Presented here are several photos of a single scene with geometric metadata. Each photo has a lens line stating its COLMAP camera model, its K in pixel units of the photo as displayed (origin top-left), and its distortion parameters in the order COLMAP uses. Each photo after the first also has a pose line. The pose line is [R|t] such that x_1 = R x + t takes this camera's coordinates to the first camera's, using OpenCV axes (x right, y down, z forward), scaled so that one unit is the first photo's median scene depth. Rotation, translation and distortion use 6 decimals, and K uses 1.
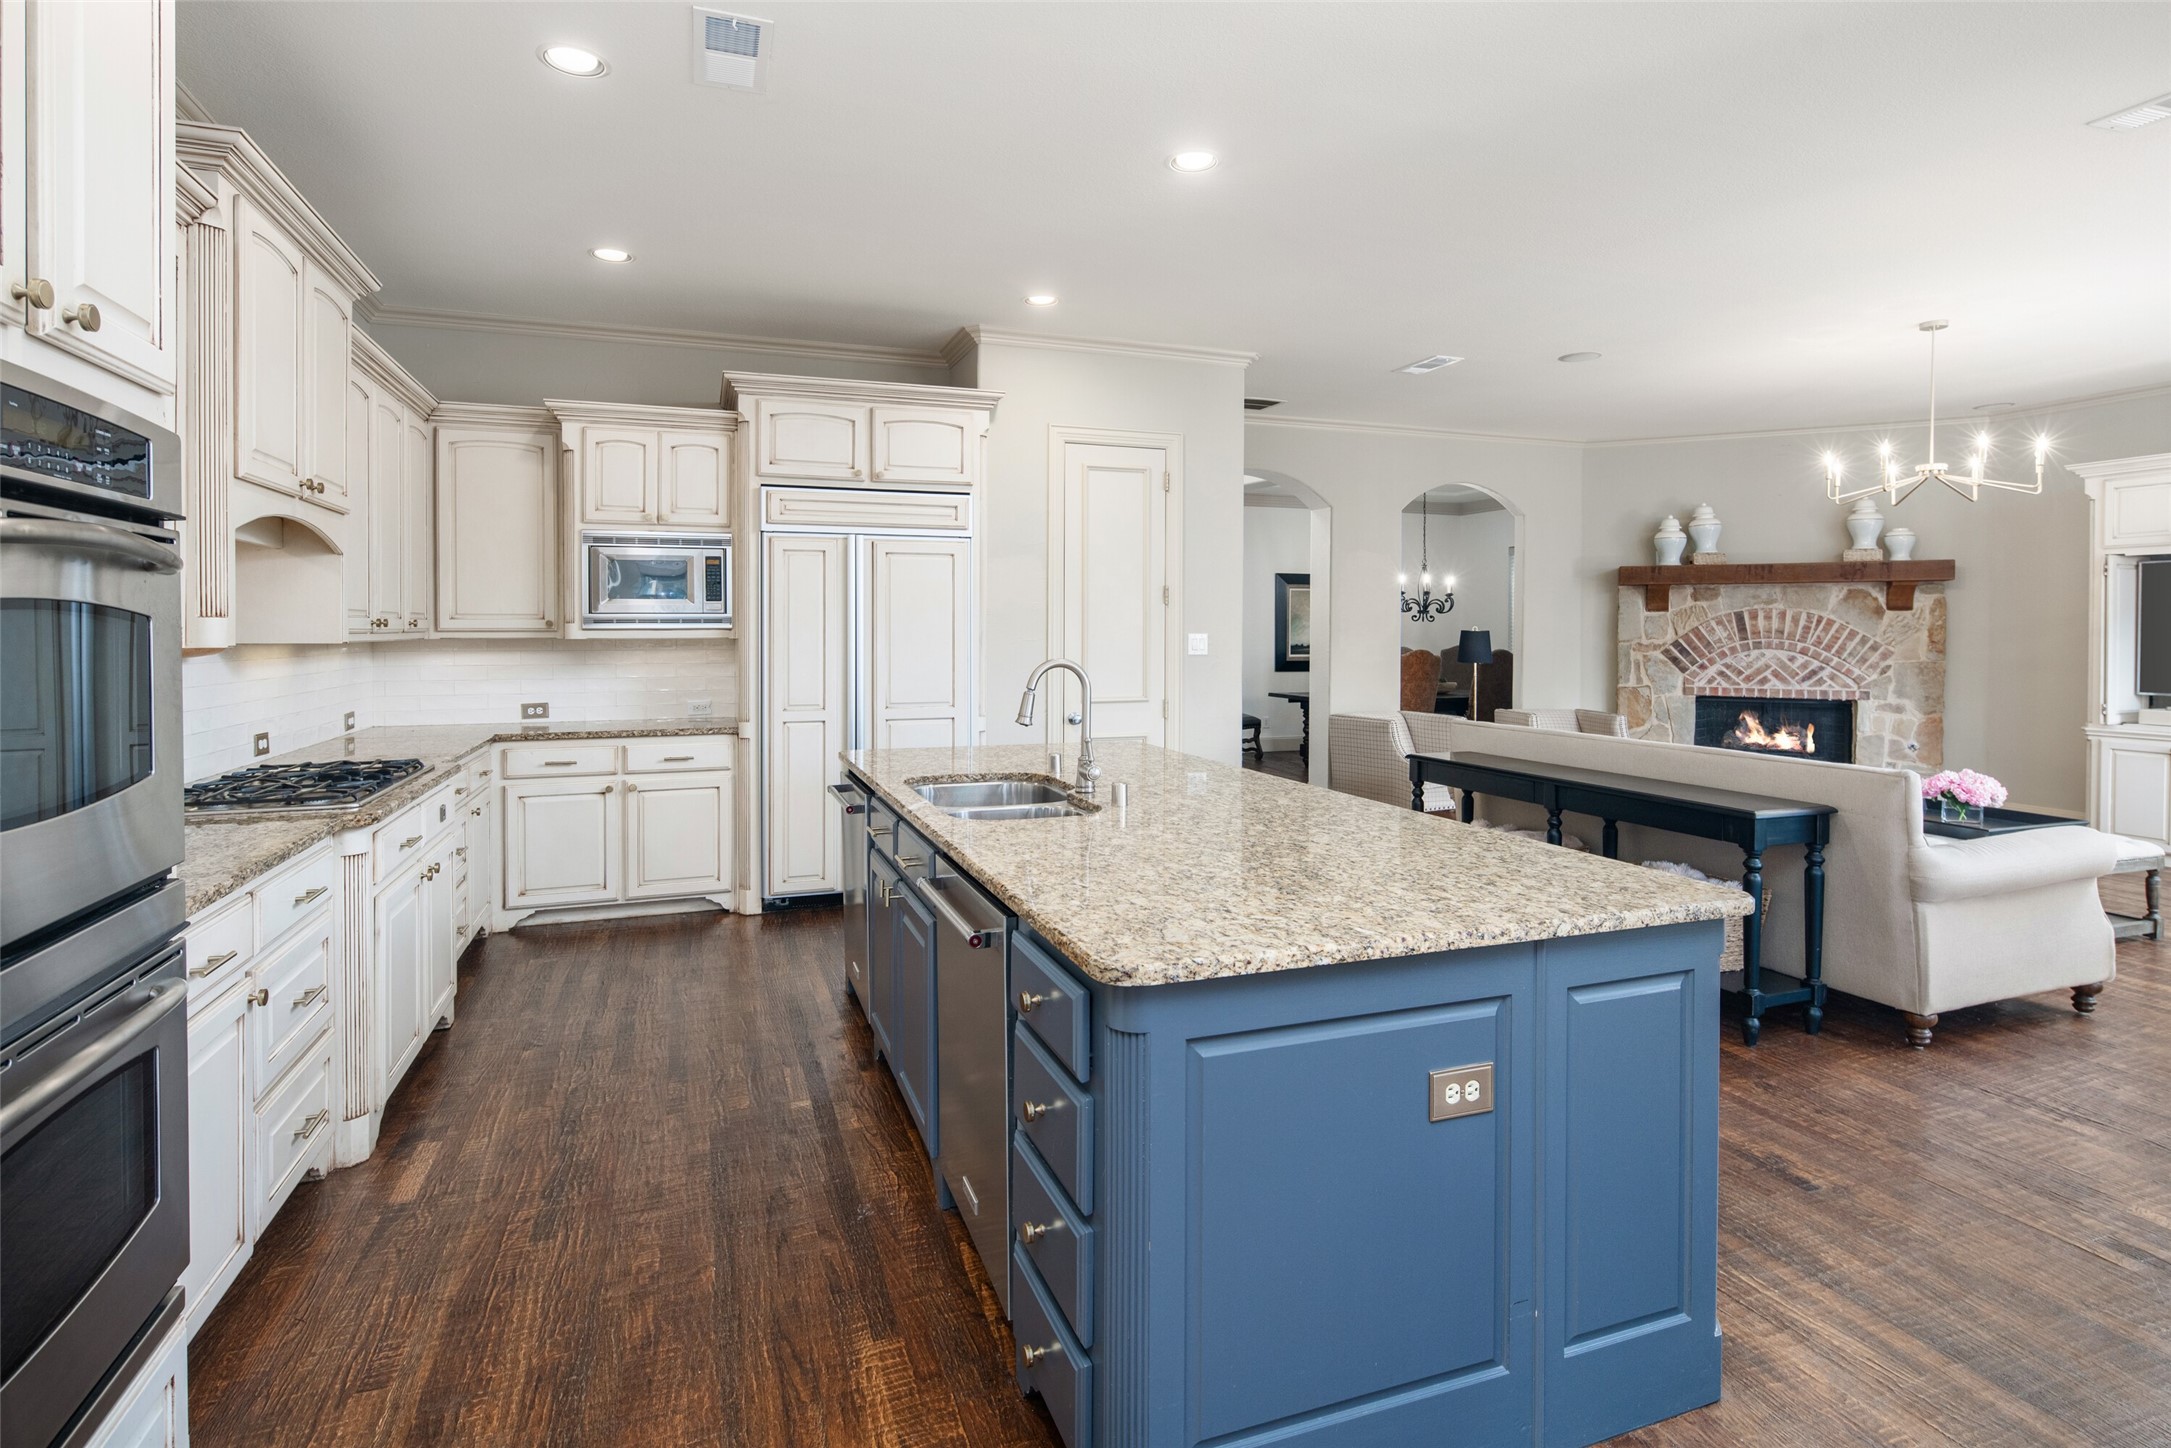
lens RADIAL K [[1058.4, 0, 1045.0], [0, 1058.4, 640.6], [0, 0, 1]] dist [-0.000167, -0.001016]
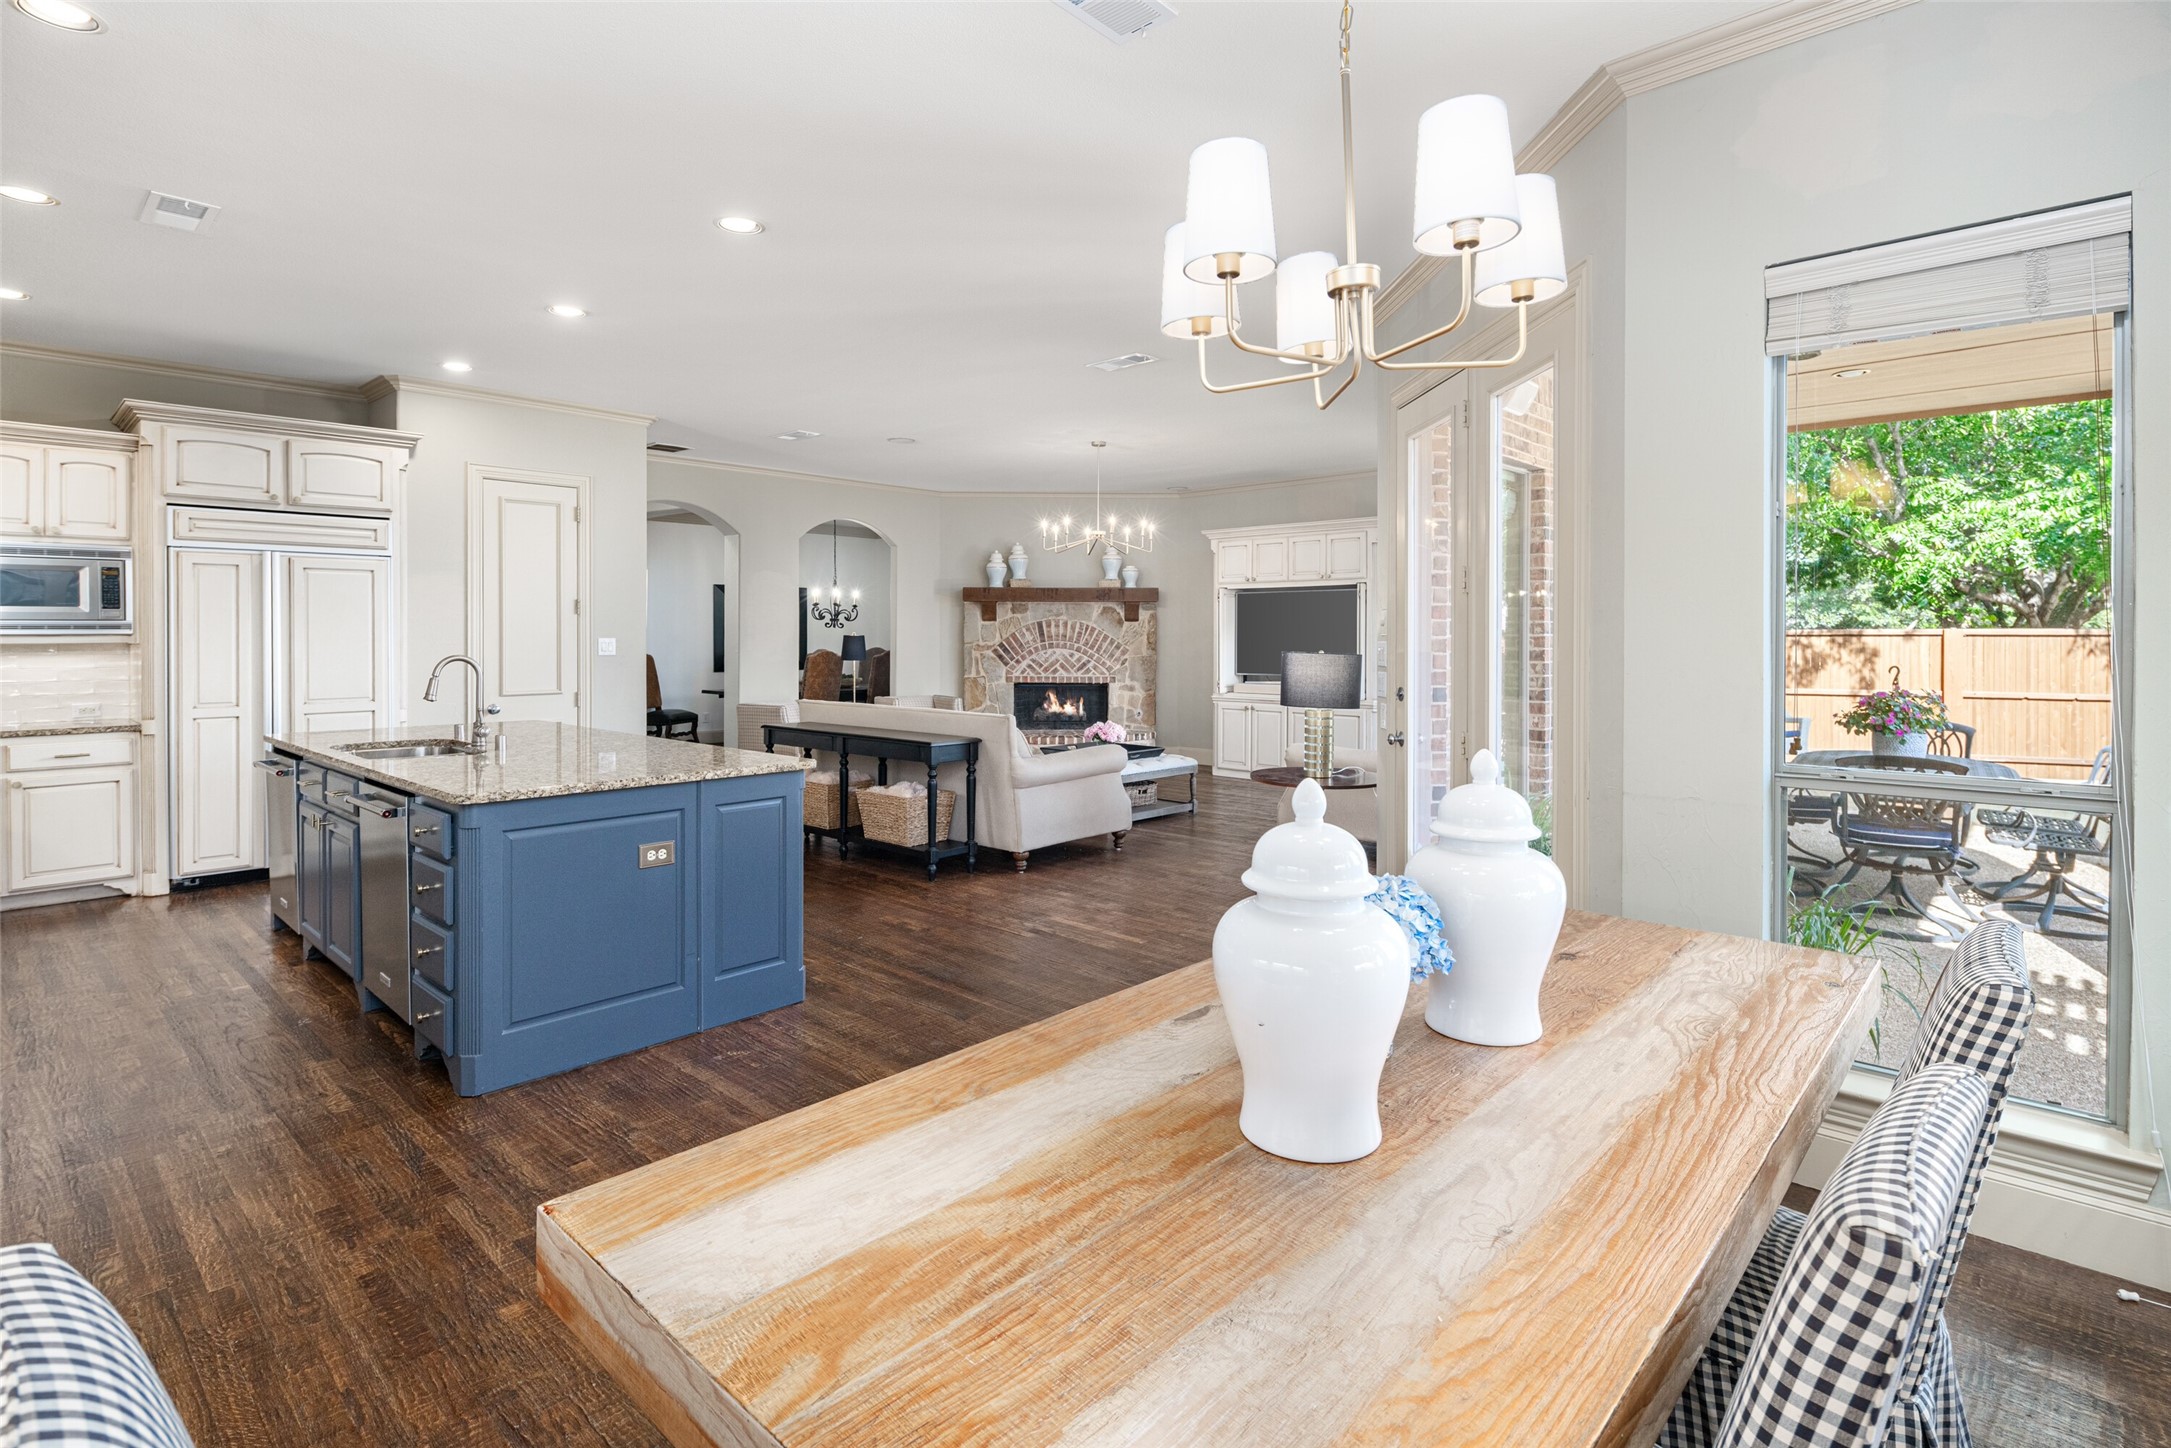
lens RADIAL K [[1058.4, 0, 1045.0], [0, 1058.4, 640.6], [0, 0, 1]] dist [-0.000167, -0.001016]
pose [[0.888171, -0.003557, 0.459499, 0.033858], [0.005653, 0.999979, -0.003186, 0.003358], [-0.459478, 0.005427, 0.888172, -0.365168]]
